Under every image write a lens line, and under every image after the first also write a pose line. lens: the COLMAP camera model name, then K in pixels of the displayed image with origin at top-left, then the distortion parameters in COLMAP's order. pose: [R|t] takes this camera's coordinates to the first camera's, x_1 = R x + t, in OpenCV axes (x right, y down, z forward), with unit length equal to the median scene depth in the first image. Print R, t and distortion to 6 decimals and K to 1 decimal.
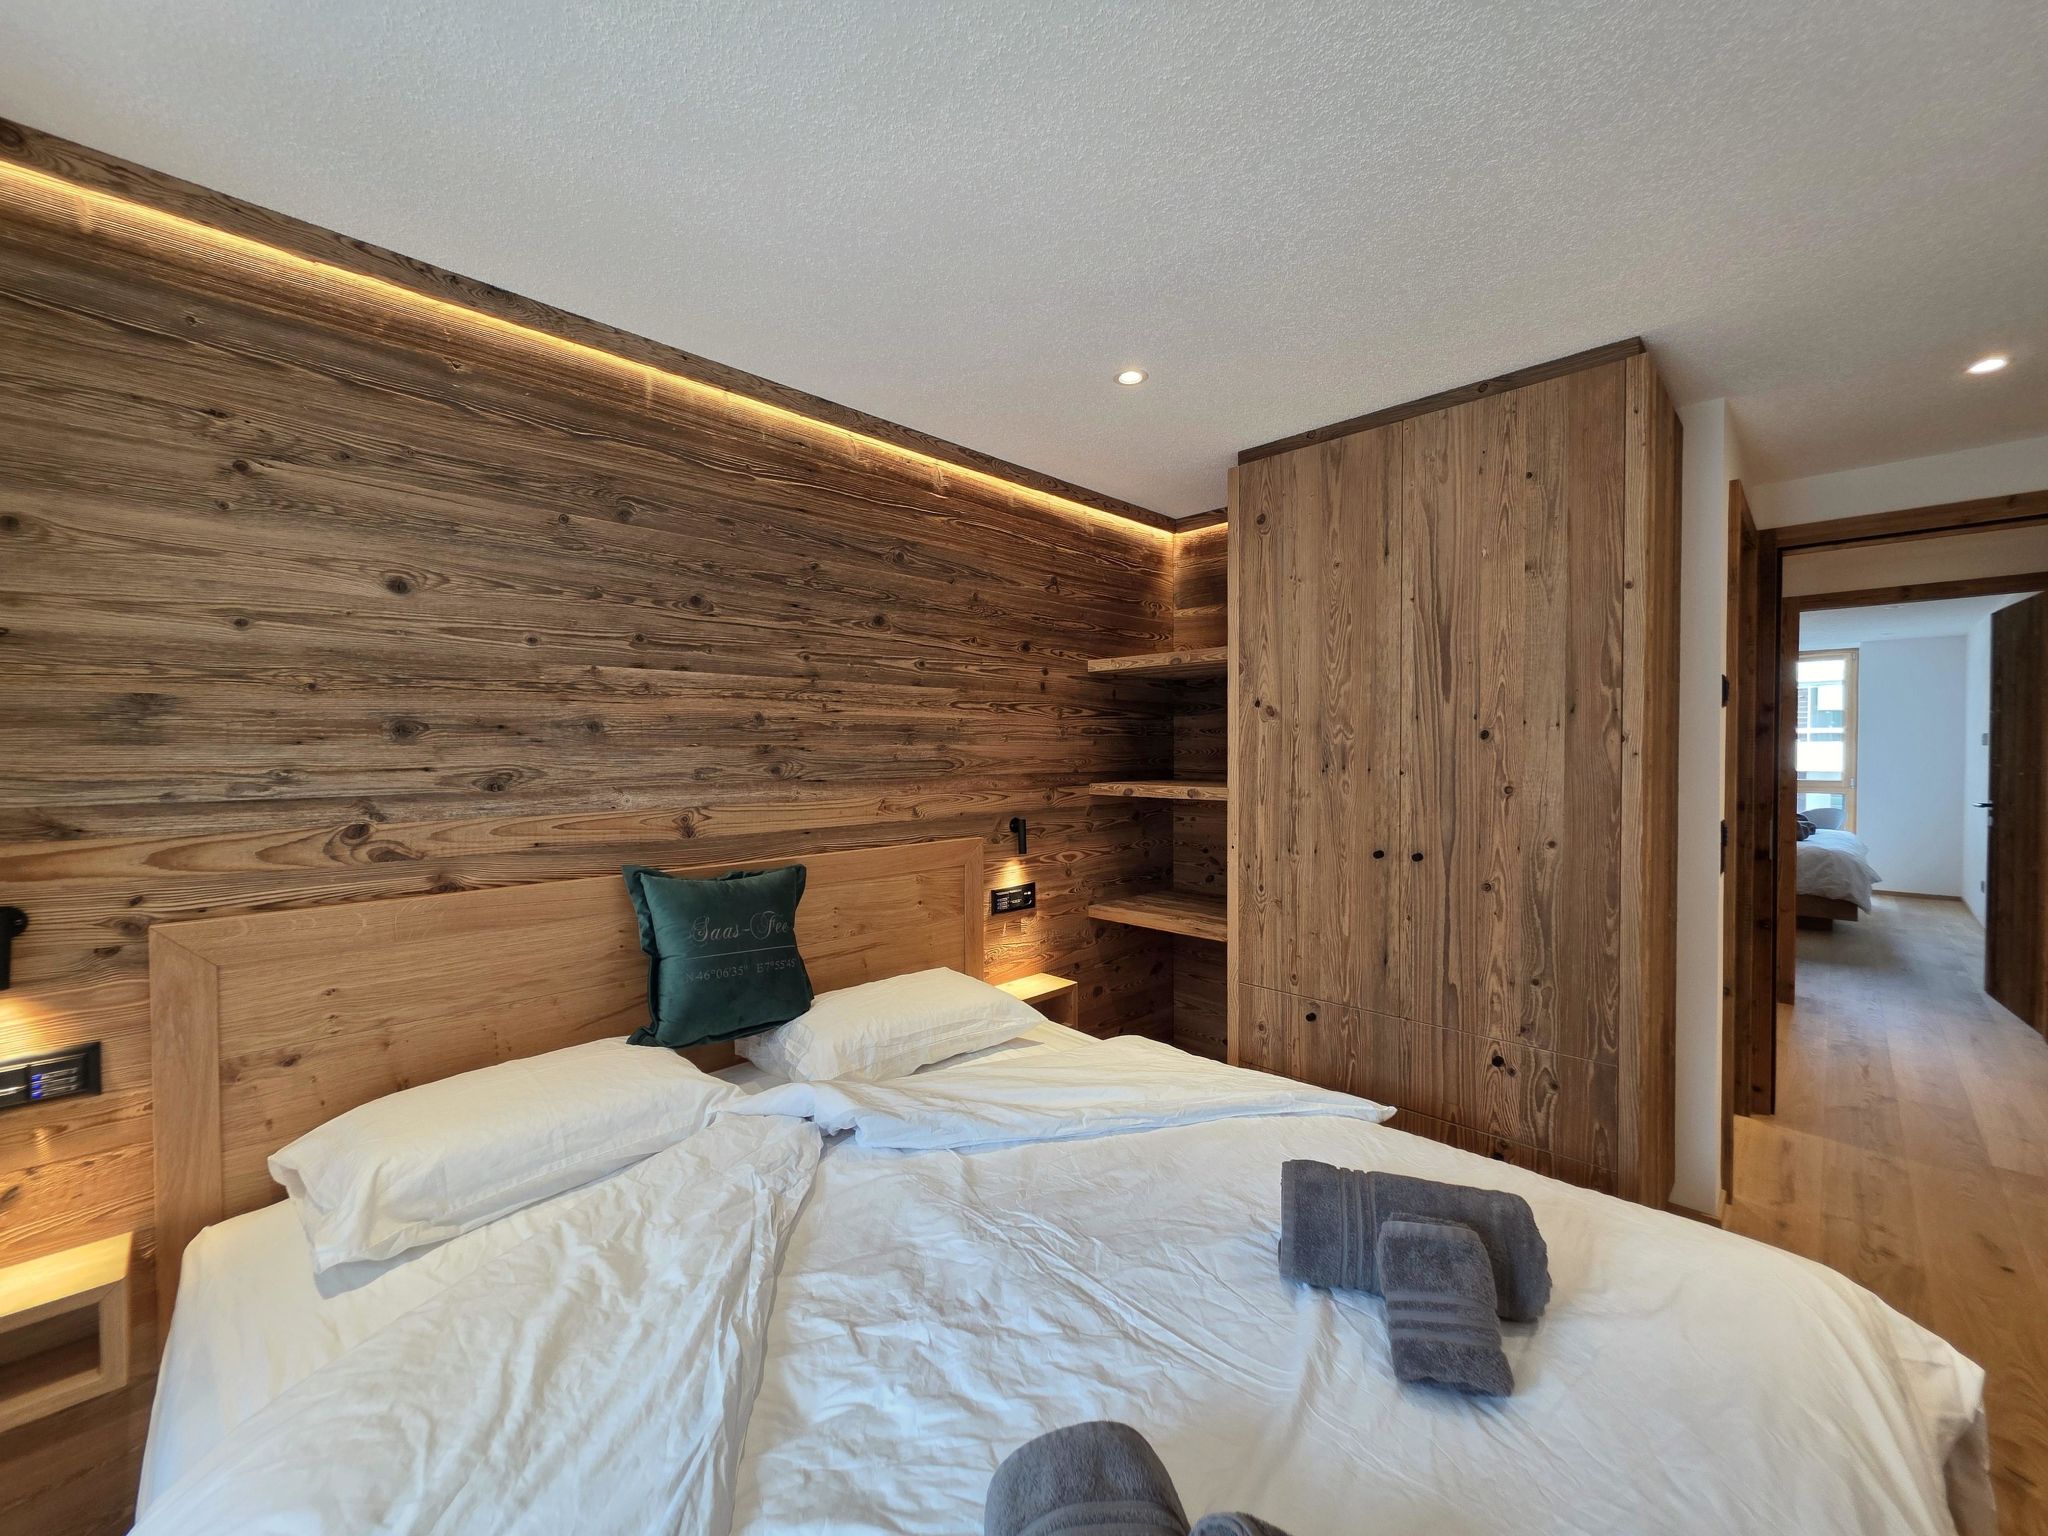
lens RADIAL K [[826.3, 0, 1025.8], [0, 826.3, 756.3], [0, 0, 1]] dist [0.004425, -0.001735]
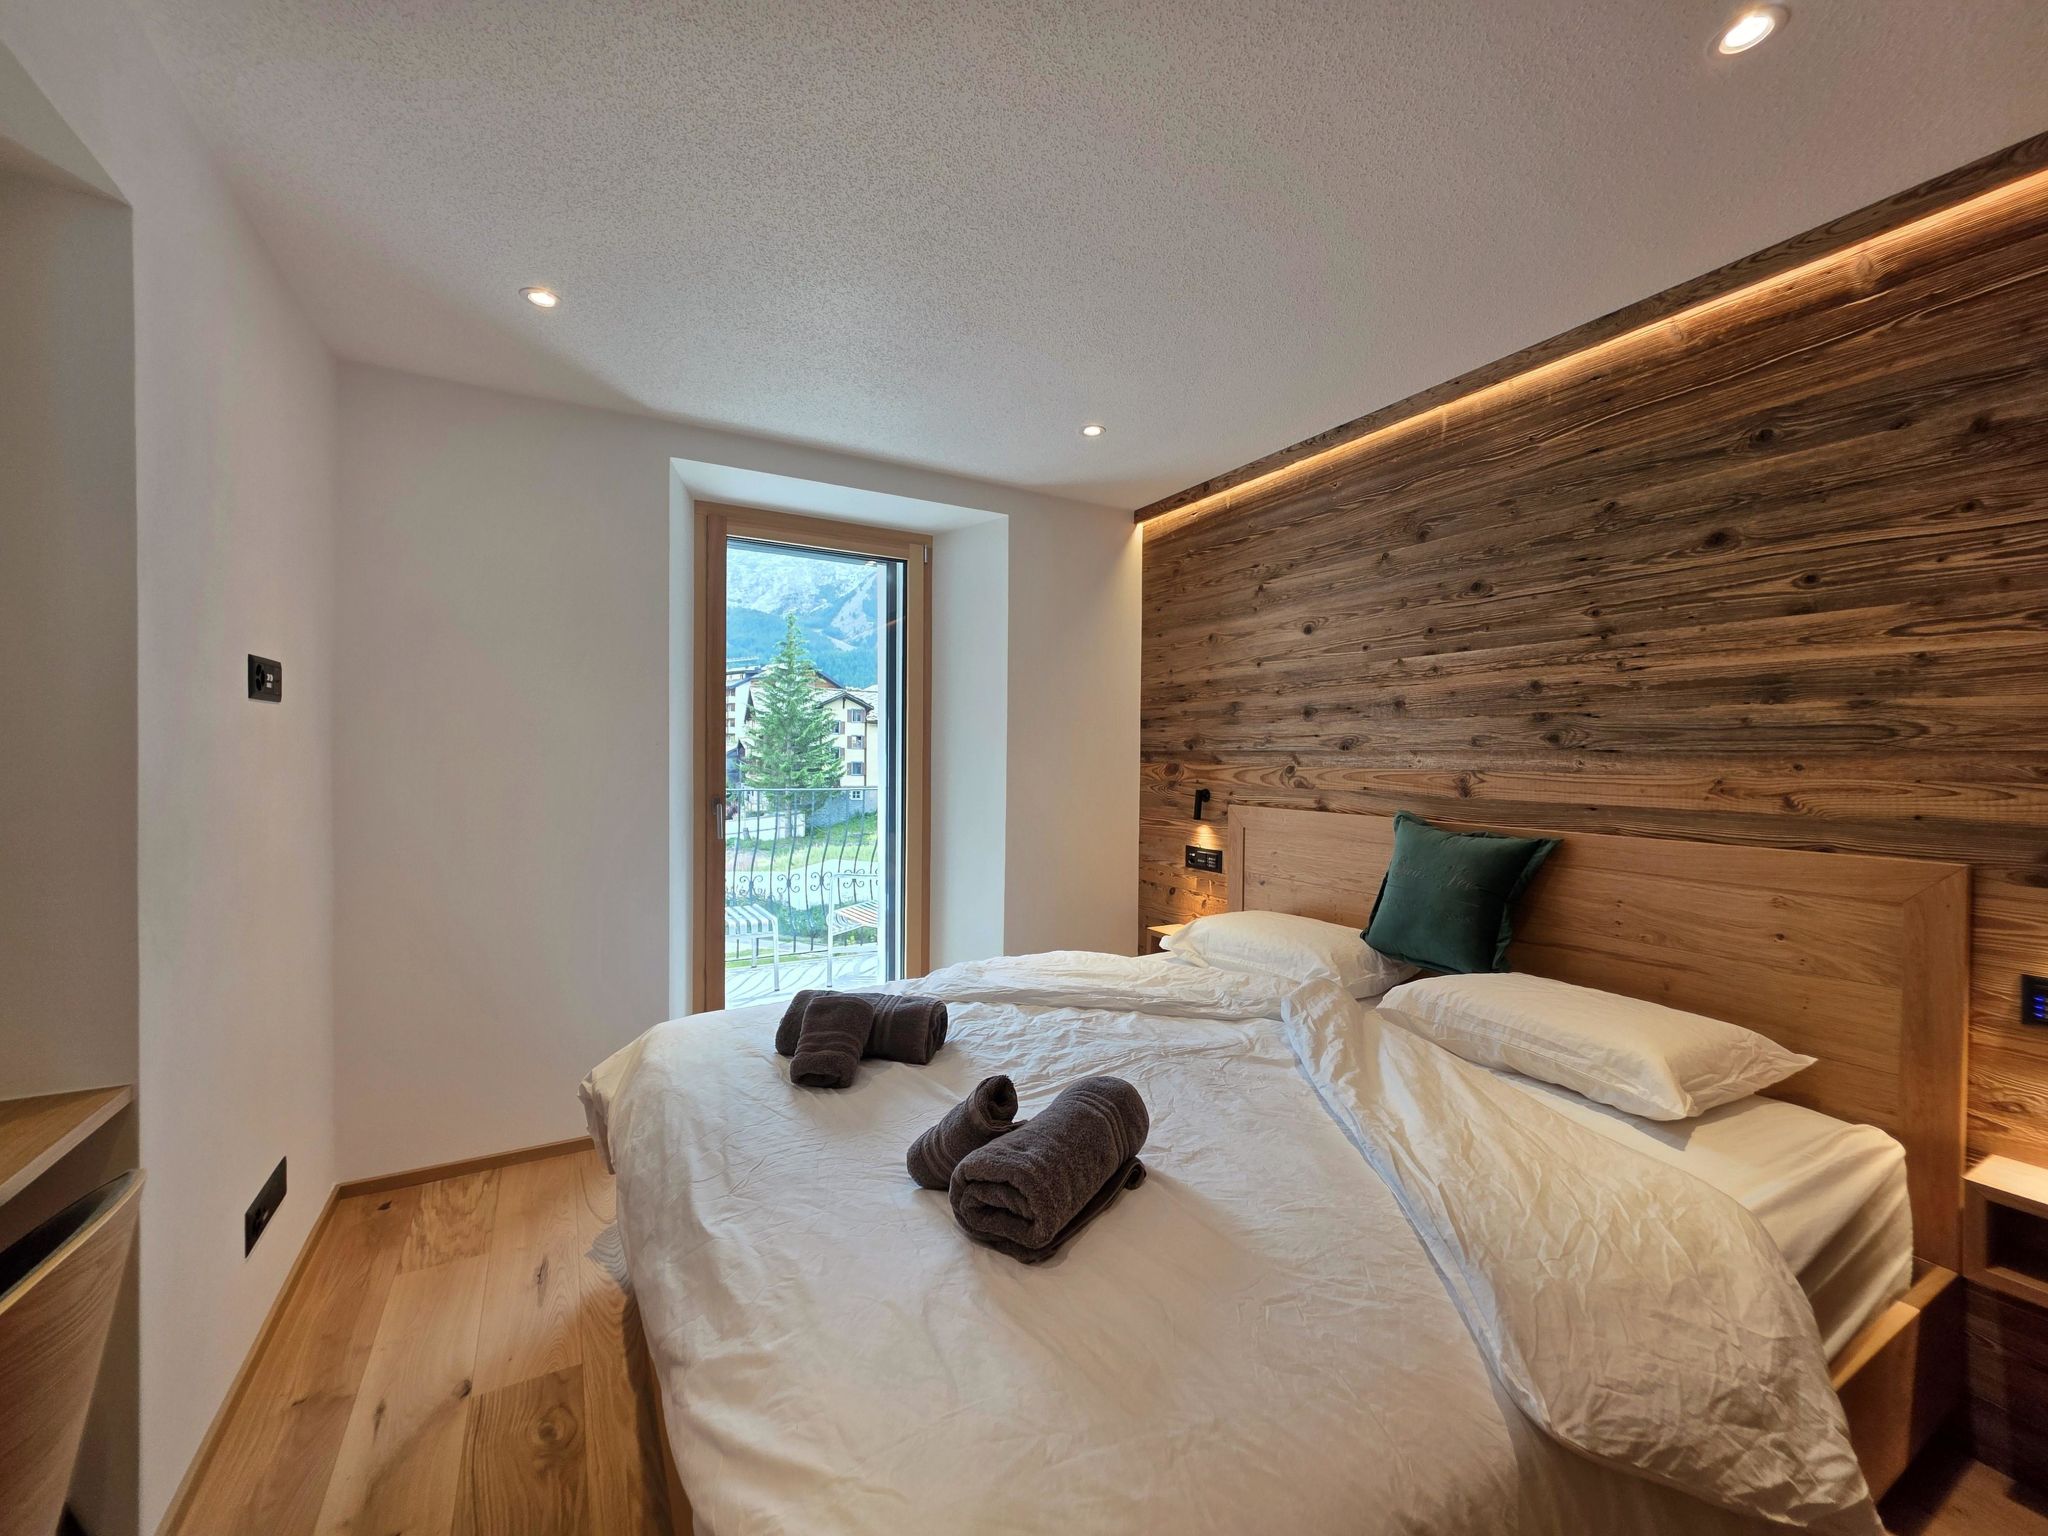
lens RADIAL K [[826.3, 0, 1019.8], [0, 826.3, 758.3], [0, 0, 1]] dist [0.004425, -0.001735]
pose [[-0.281112, 0.003430, -0.959669, 0.785048], [-0.020229, 0.999750, 0.009499, 0.042773], [0.959462, 0.022083, -0.280973, 0.668795]]
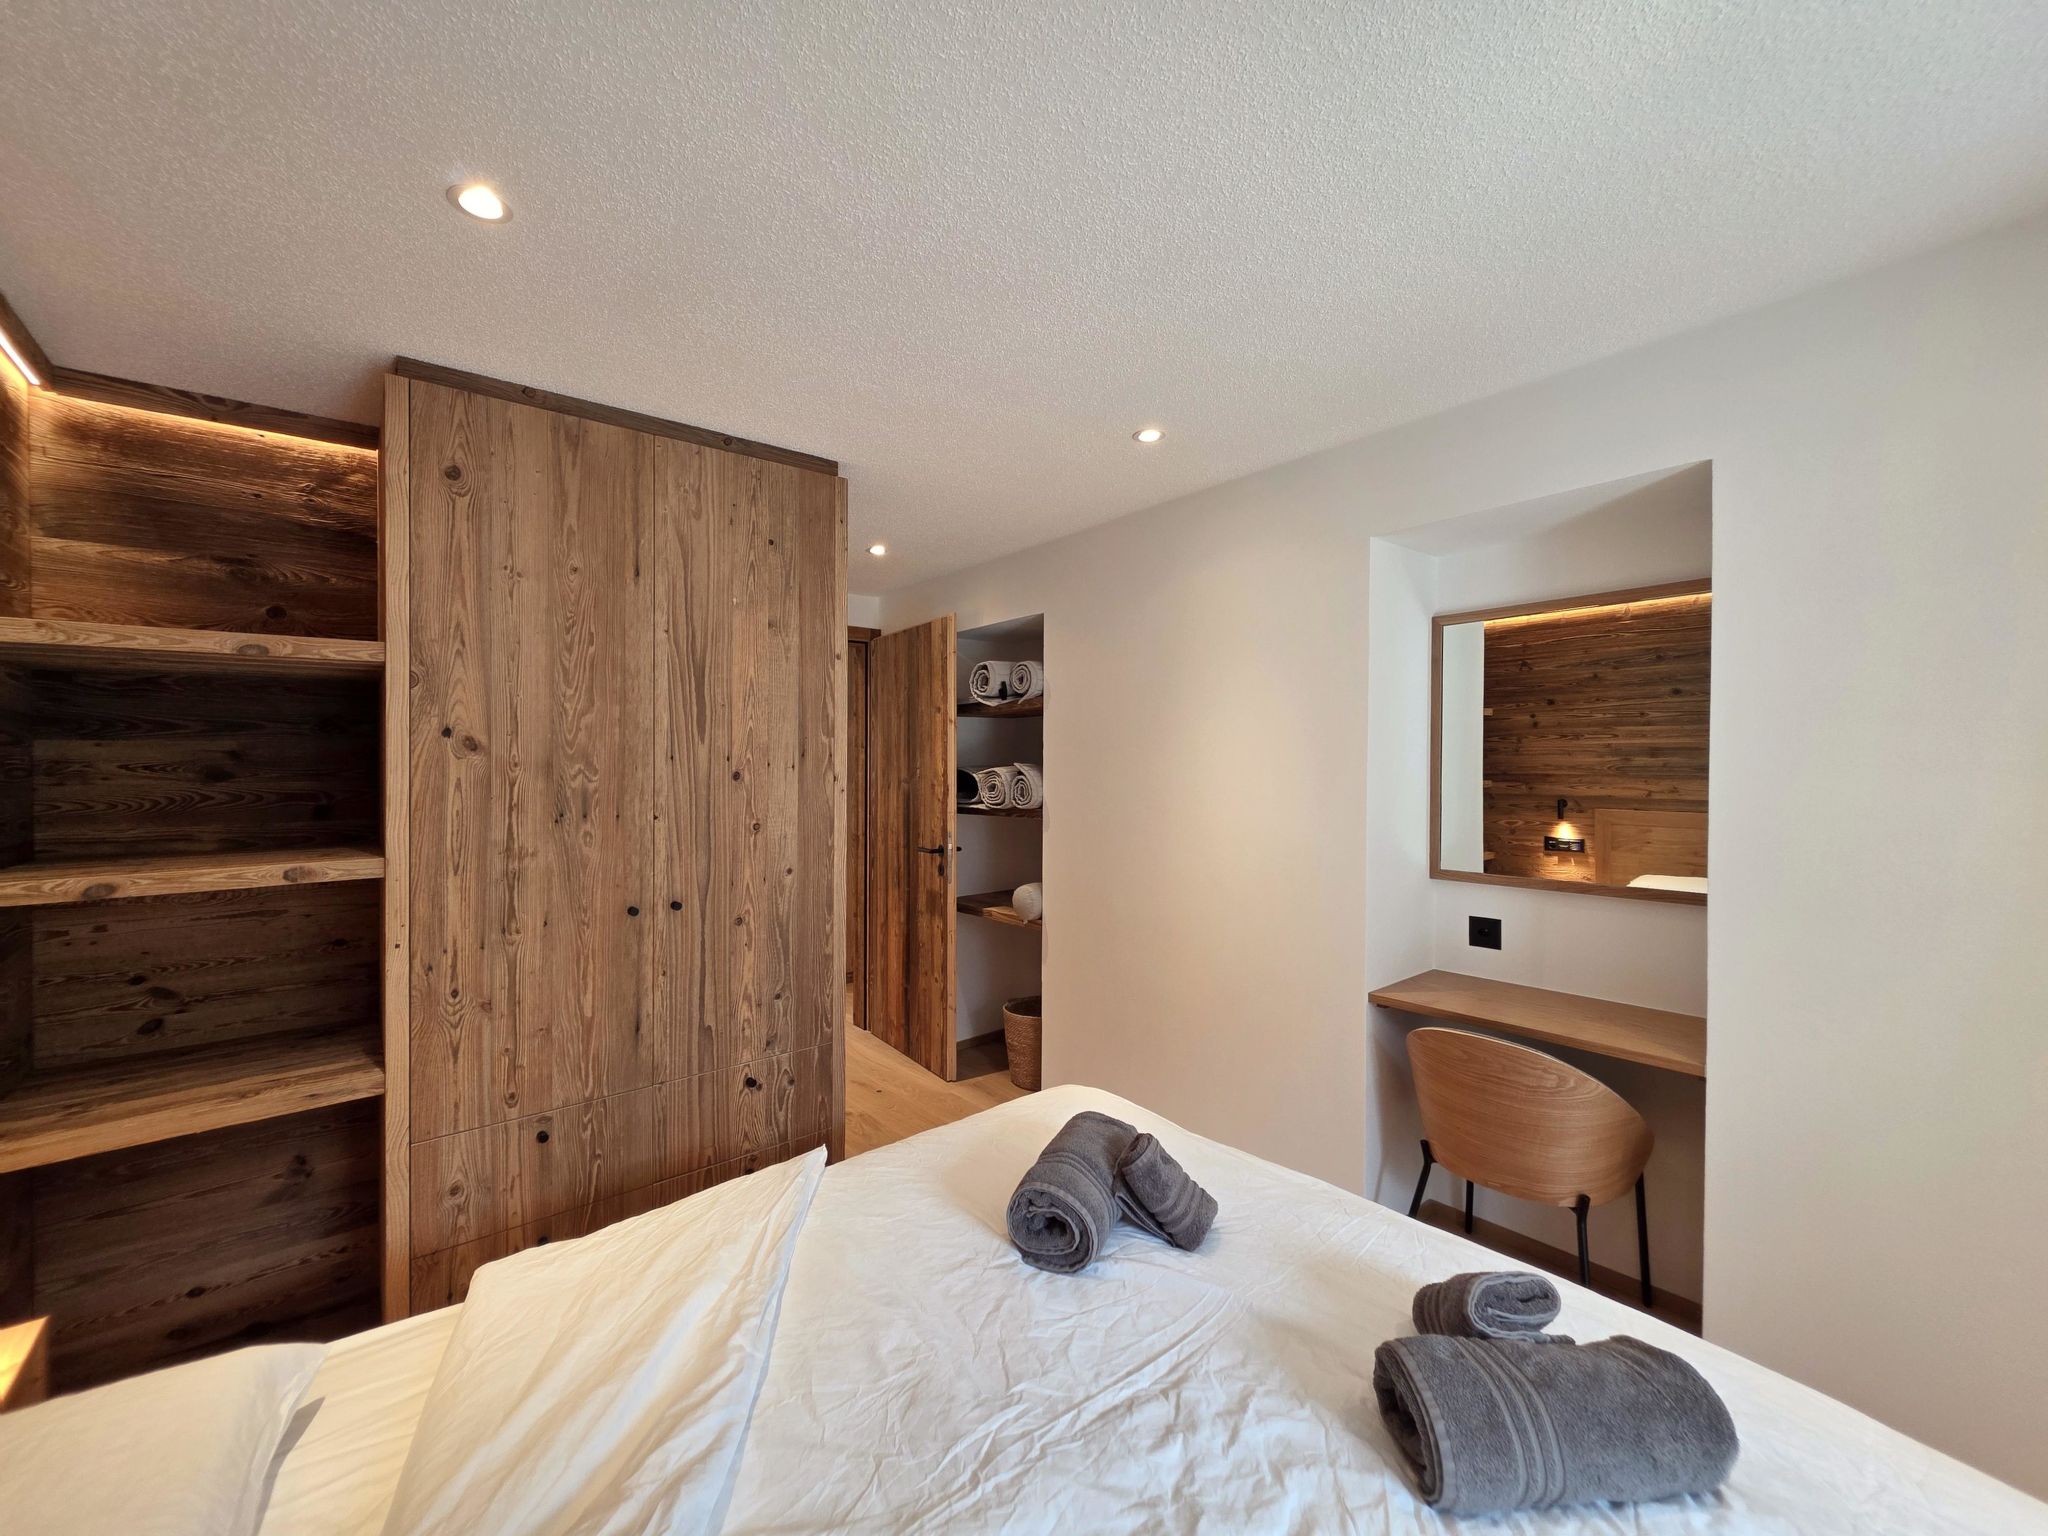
lens RADIAL K [[826.3, 0, 1018.6], [0, 826.3, 777.0], [0, 0, 1]] dist [0.004425, -0.001735]
pose [[0.102126, -0.011368, 0.994707, -0.427094], [0.022083, 0.999714, 0.009158, -0.025024], [-0.994526, 0.021031, 0.102348, 0.515441]]
